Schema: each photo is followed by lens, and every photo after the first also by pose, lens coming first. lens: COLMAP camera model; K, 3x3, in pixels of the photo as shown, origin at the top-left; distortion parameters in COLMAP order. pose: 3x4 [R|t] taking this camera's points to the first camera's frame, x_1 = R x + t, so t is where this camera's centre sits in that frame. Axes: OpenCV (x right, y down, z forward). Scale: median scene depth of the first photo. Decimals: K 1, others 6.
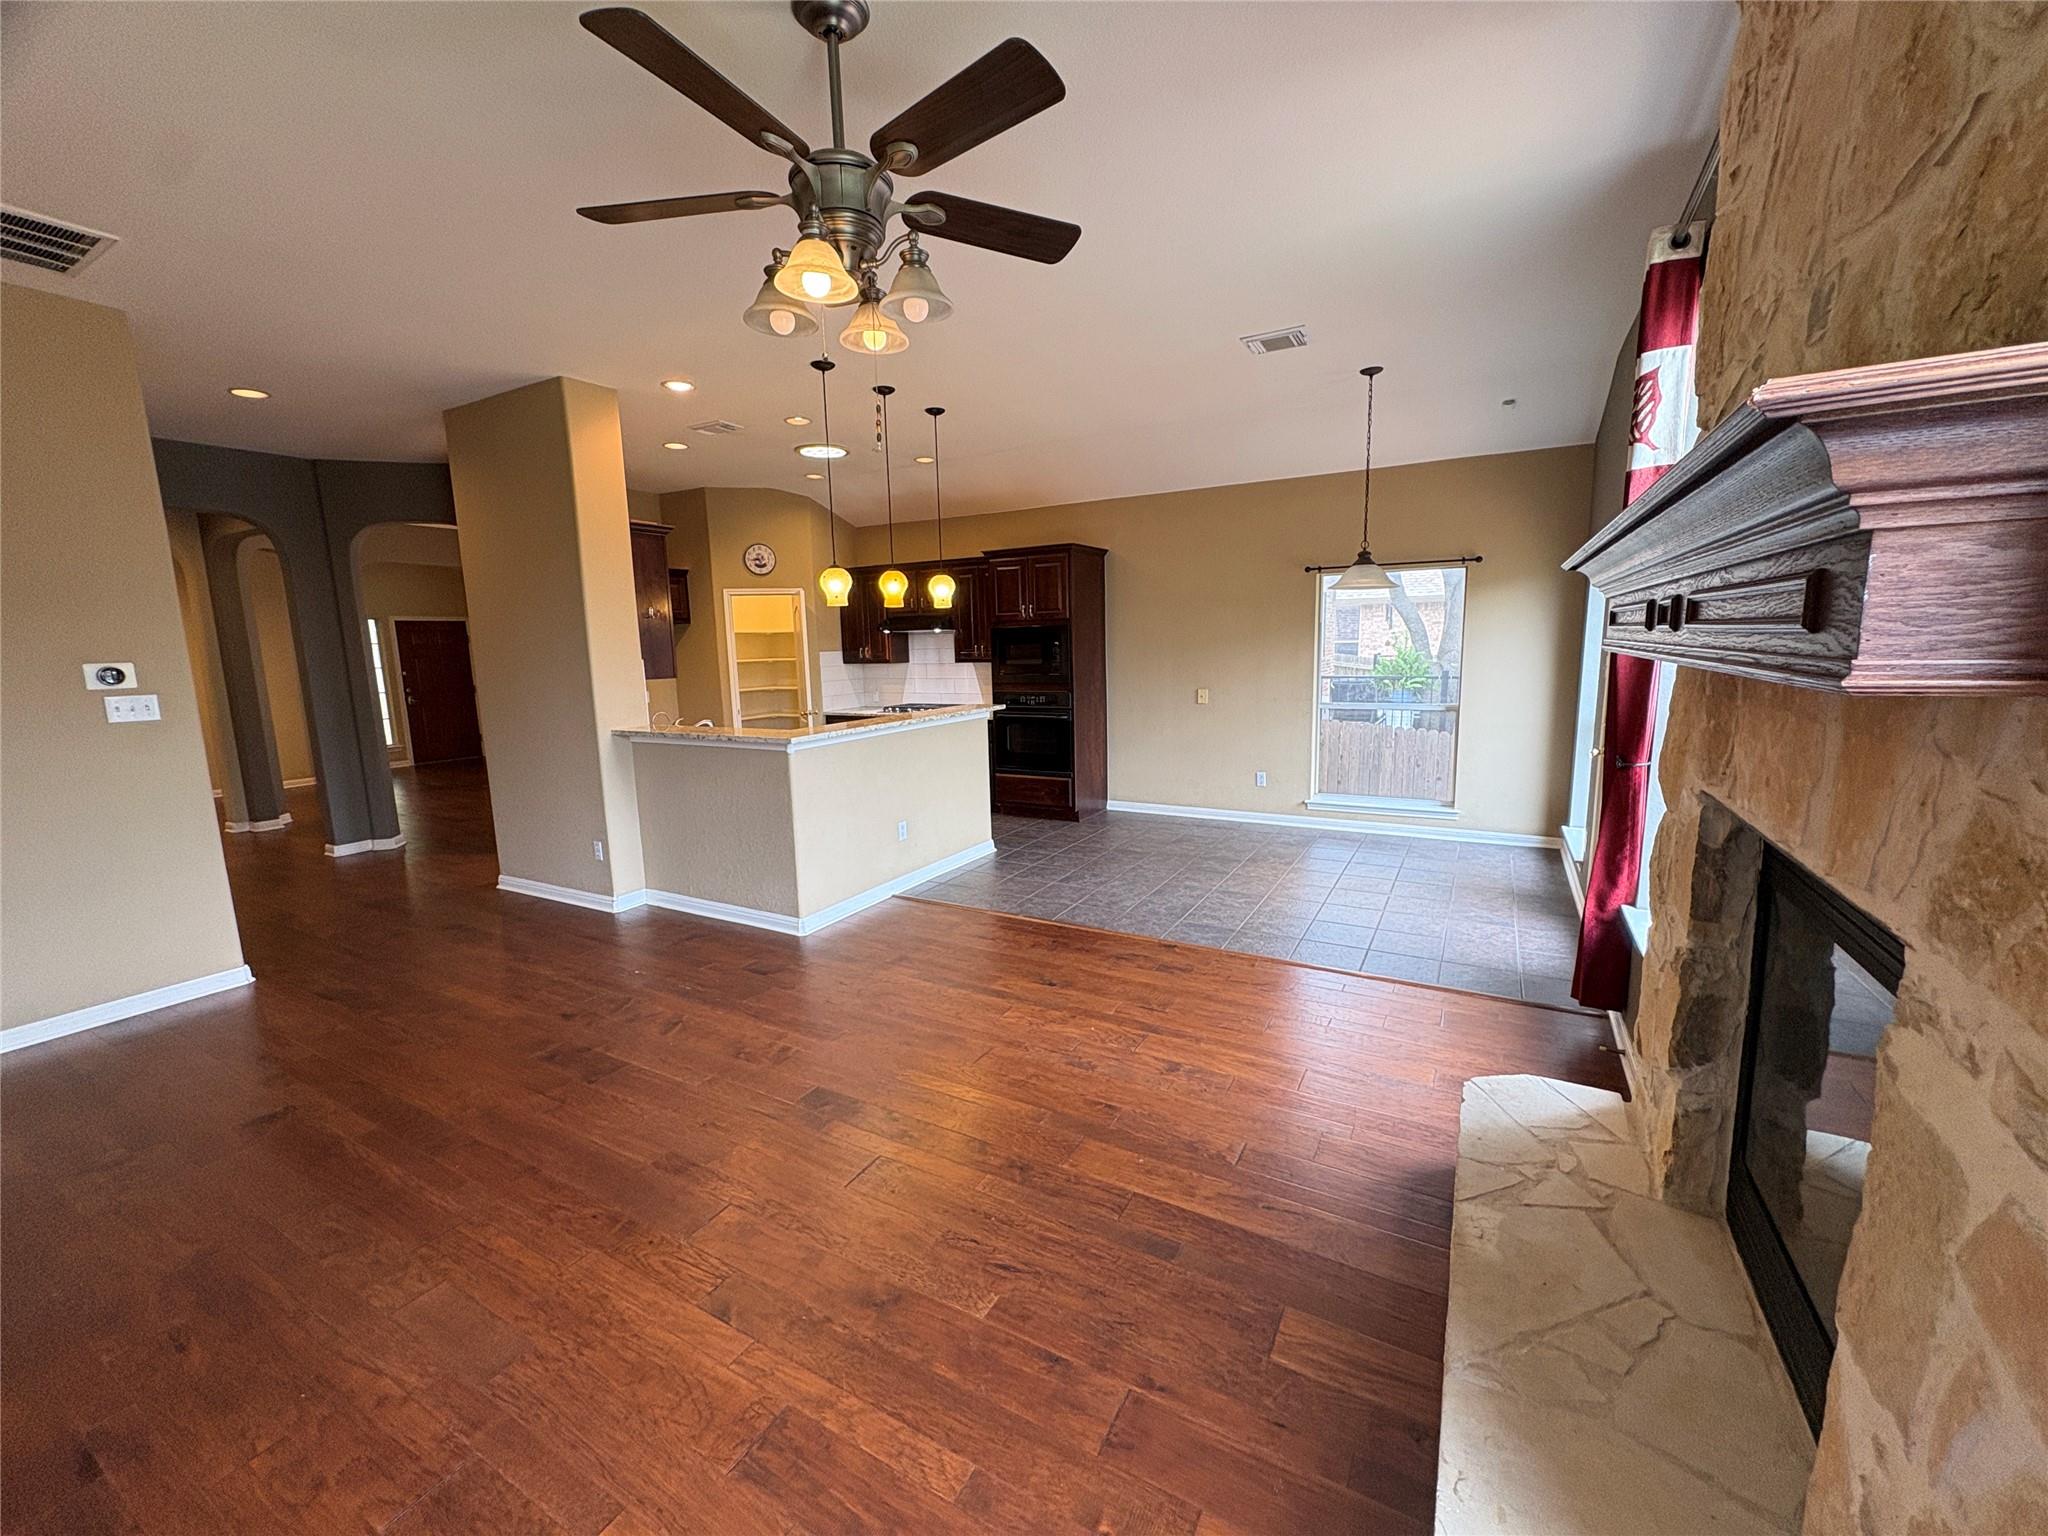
lens RADIAL K [[816.6, 0, 1026.0], [0, 816.6, 762.7], [0, 0, 1]] dist [-0.000445, 0.000296]
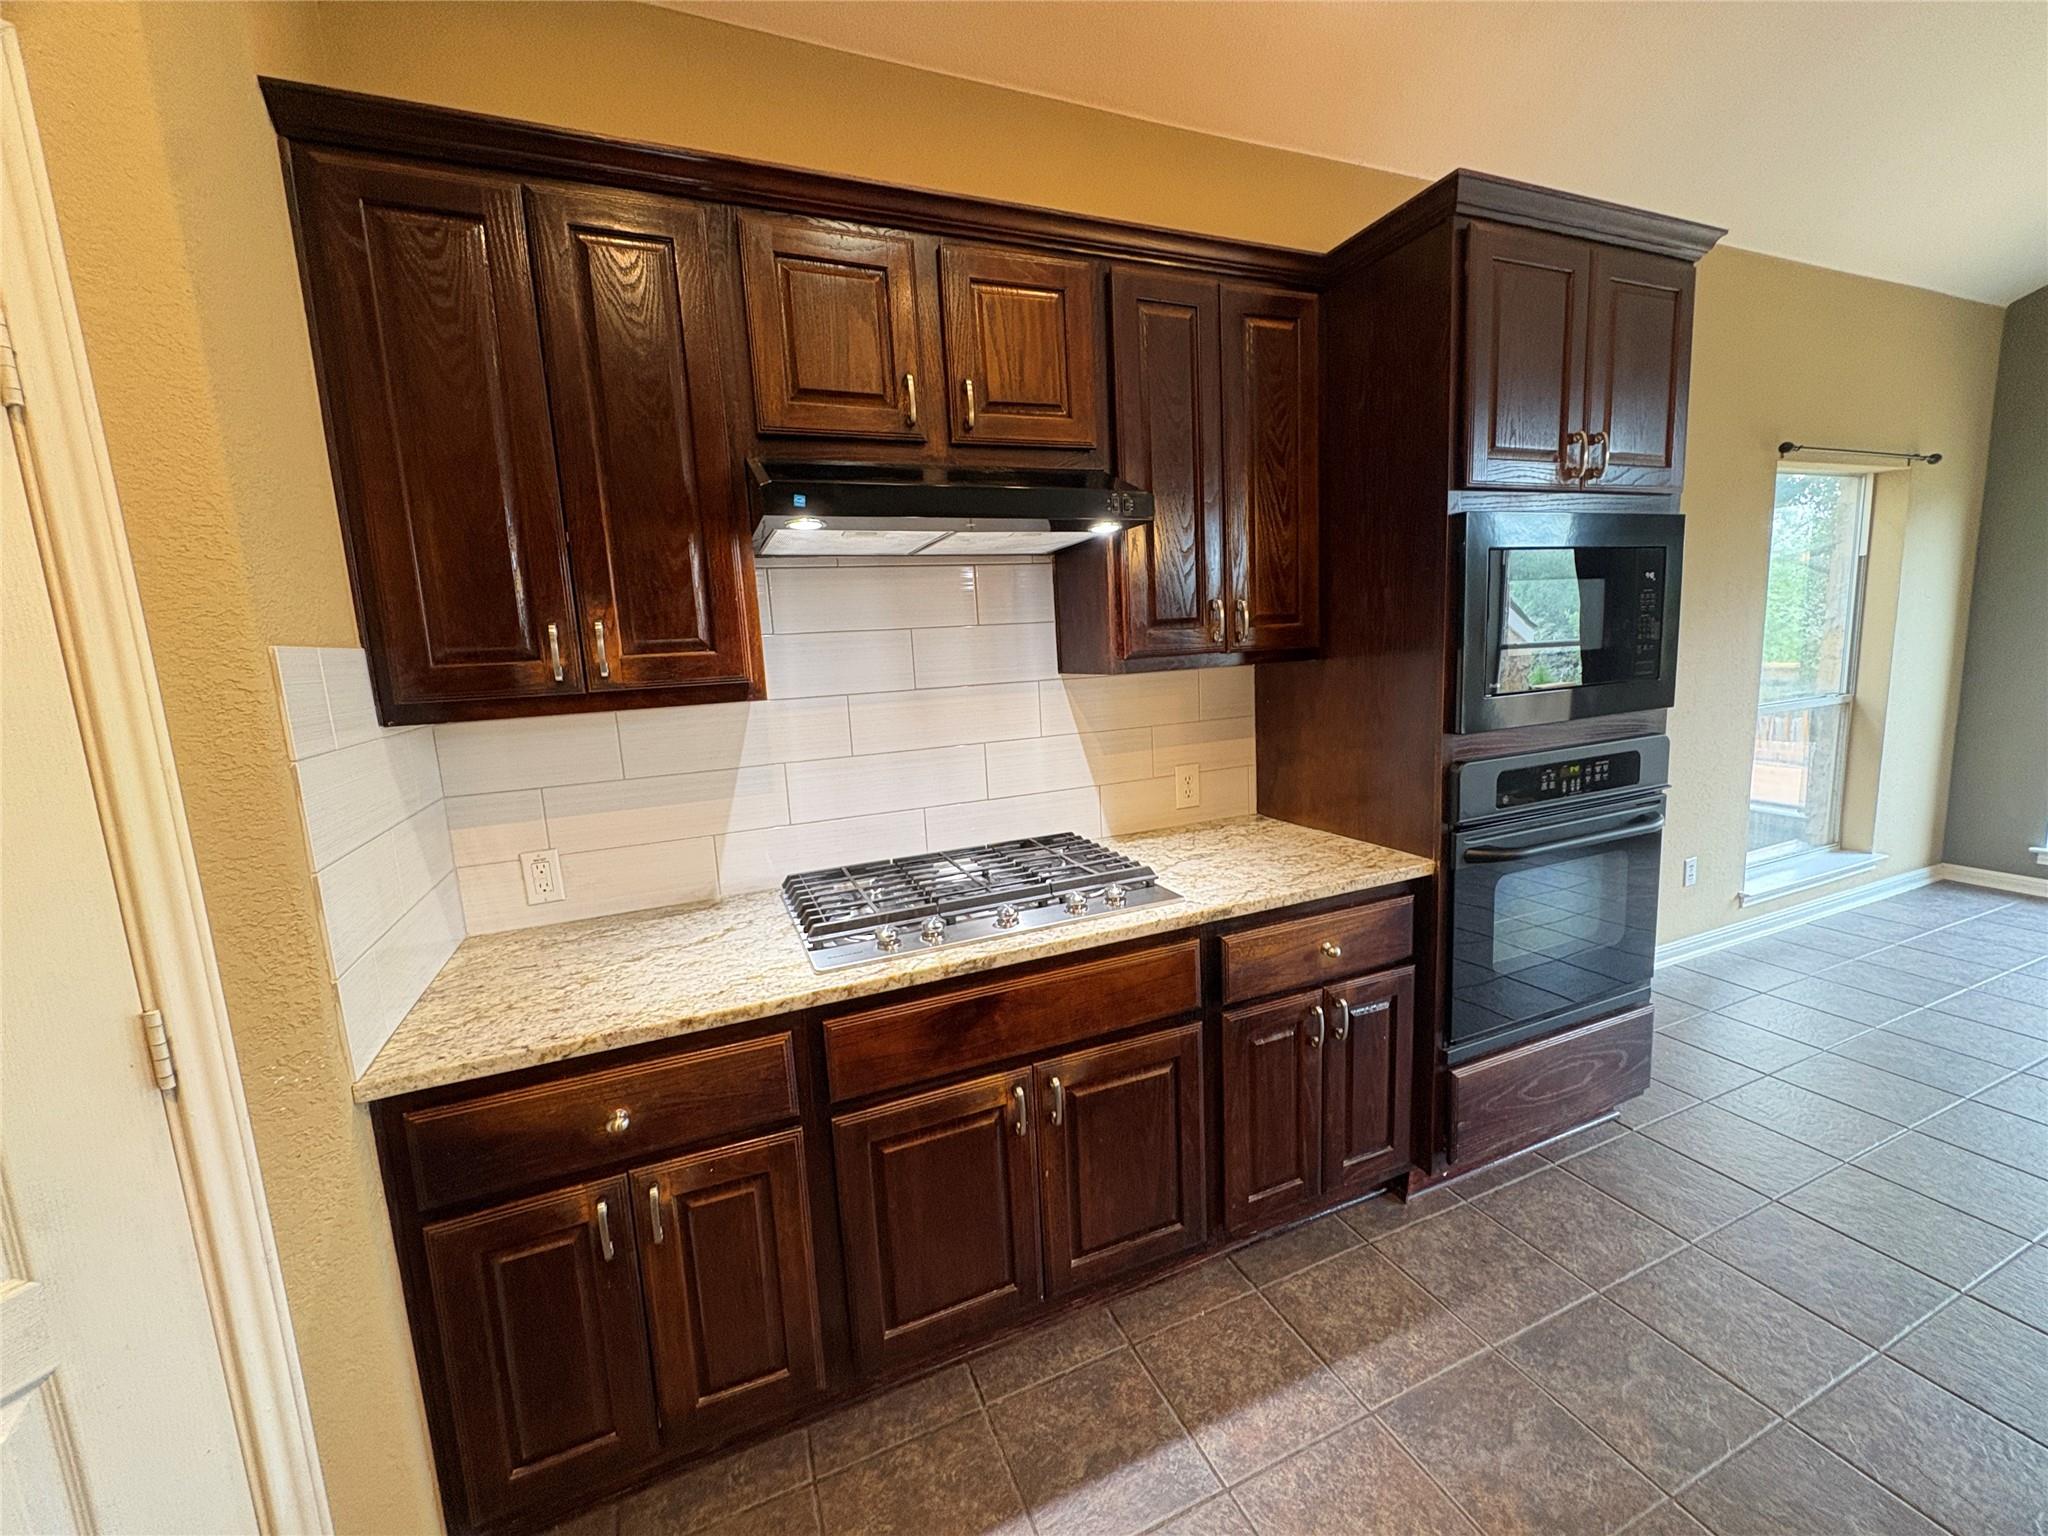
lens RADIAL K [[816.6, 0, 1024.5], [0, 816.6, 764.4], [0, 0, 1]] dist [-0.000445, 0.000296]
pose [[0.610729, -0.124782, 0.781946, -0.470598], [0.153307, 0.987454, 0.037838, -0.173687], [-0.776857, 0.096769, 0.622197, 1.386331]]
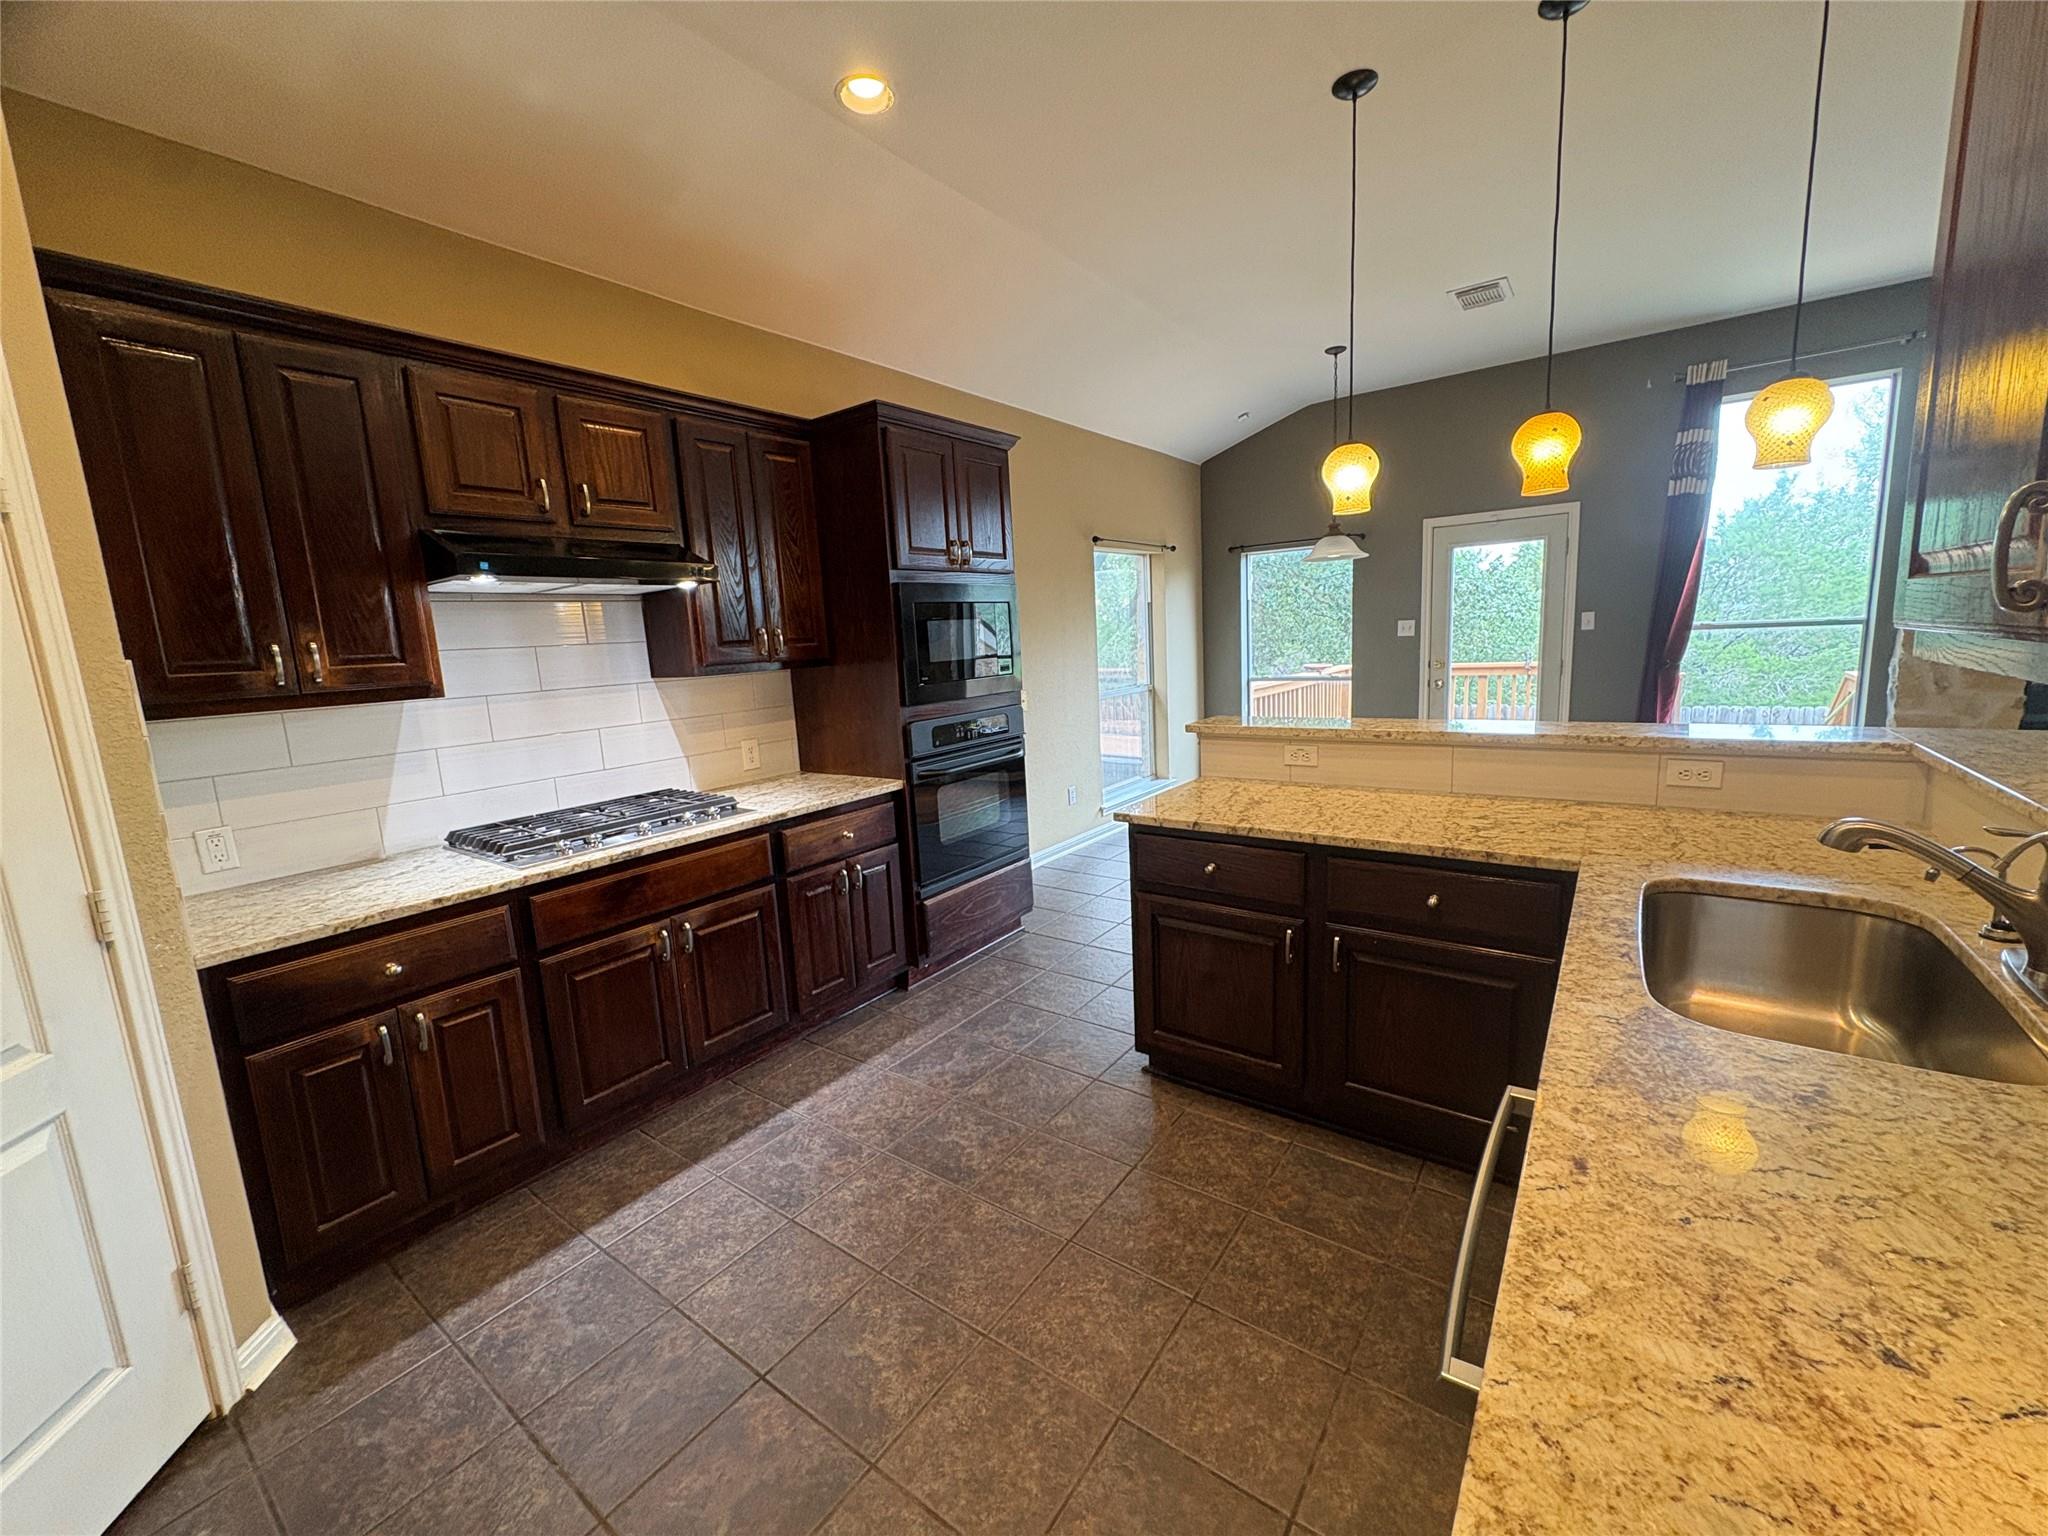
lens RADIAL K [[816.6, 0, 1024.1], [0, 816.6, 764.6], [0, 0, 1]] dist [-0.000445, 0.000296]
pose [[0.115587, -0.139136, 0.983504, -0.698127], [0.194353, 0.974170, 0.114974, -0.154632], [-0.974098, 0.177857, 0.139643, 1.288825]]
